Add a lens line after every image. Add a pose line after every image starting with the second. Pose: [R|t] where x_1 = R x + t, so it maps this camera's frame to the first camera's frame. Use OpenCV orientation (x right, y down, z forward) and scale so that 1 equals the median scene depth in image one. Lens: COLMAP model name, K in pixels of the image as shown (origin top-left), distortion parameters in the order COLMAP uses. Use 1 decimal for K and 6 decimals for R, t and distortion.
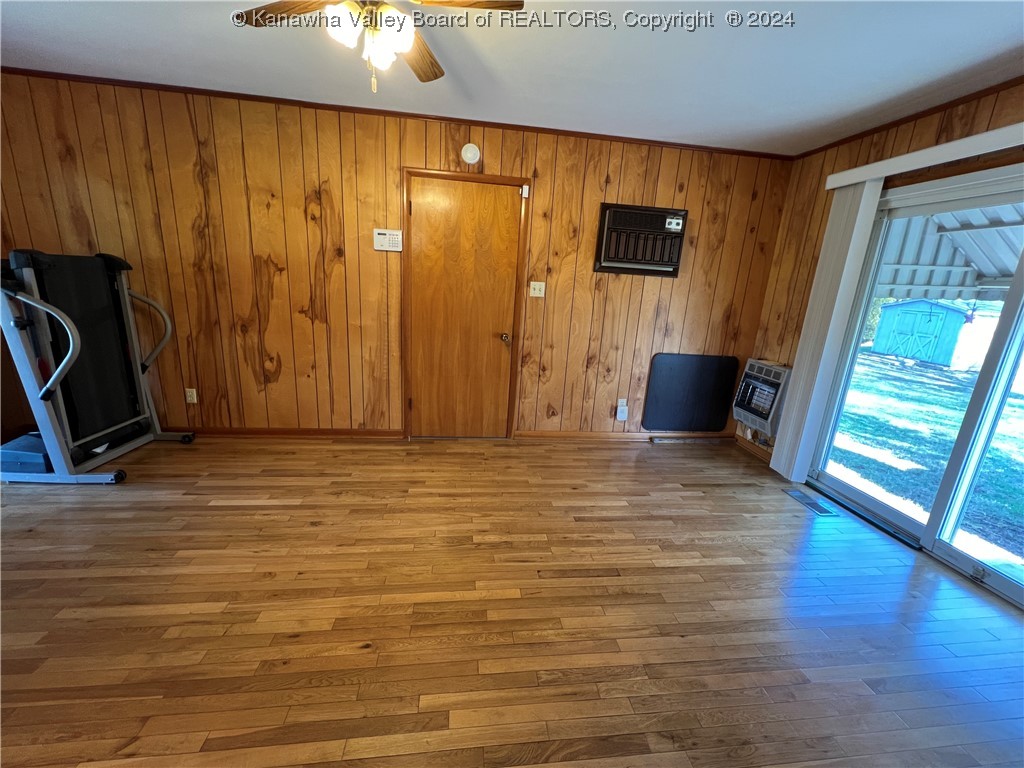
lens RADIAL K [[410.2, 0, 513.6], [0, 410.2, 384.2], [0, 0, 1]] dist [-0.001693, -0.000195]
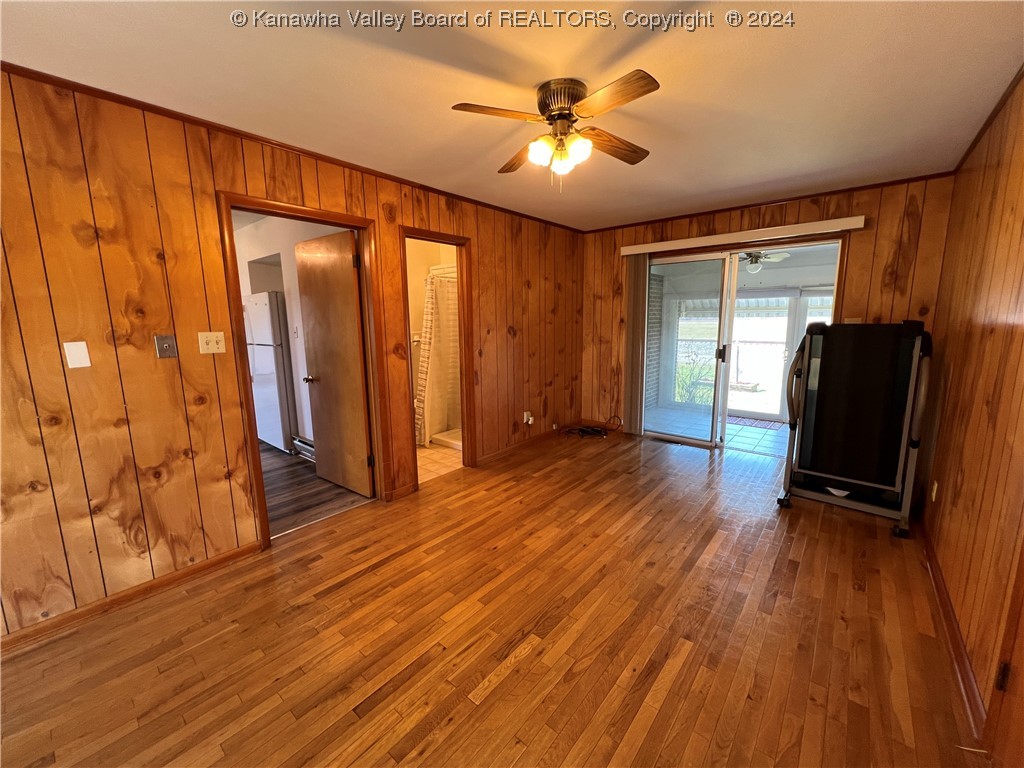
lens RADIAL K [[410.2, 0, 513.4], [0, 410.2, 383.2], [0, 0, 1]] dist [-0.001693, -0.000195]
pose [[-0.727551, 0.060502, -0.683381, 0.485497], [-0.200960, 0.933617, 0.296604, -0.349986], [0.655962, 0.353126, -0.667095, 1.371122]]
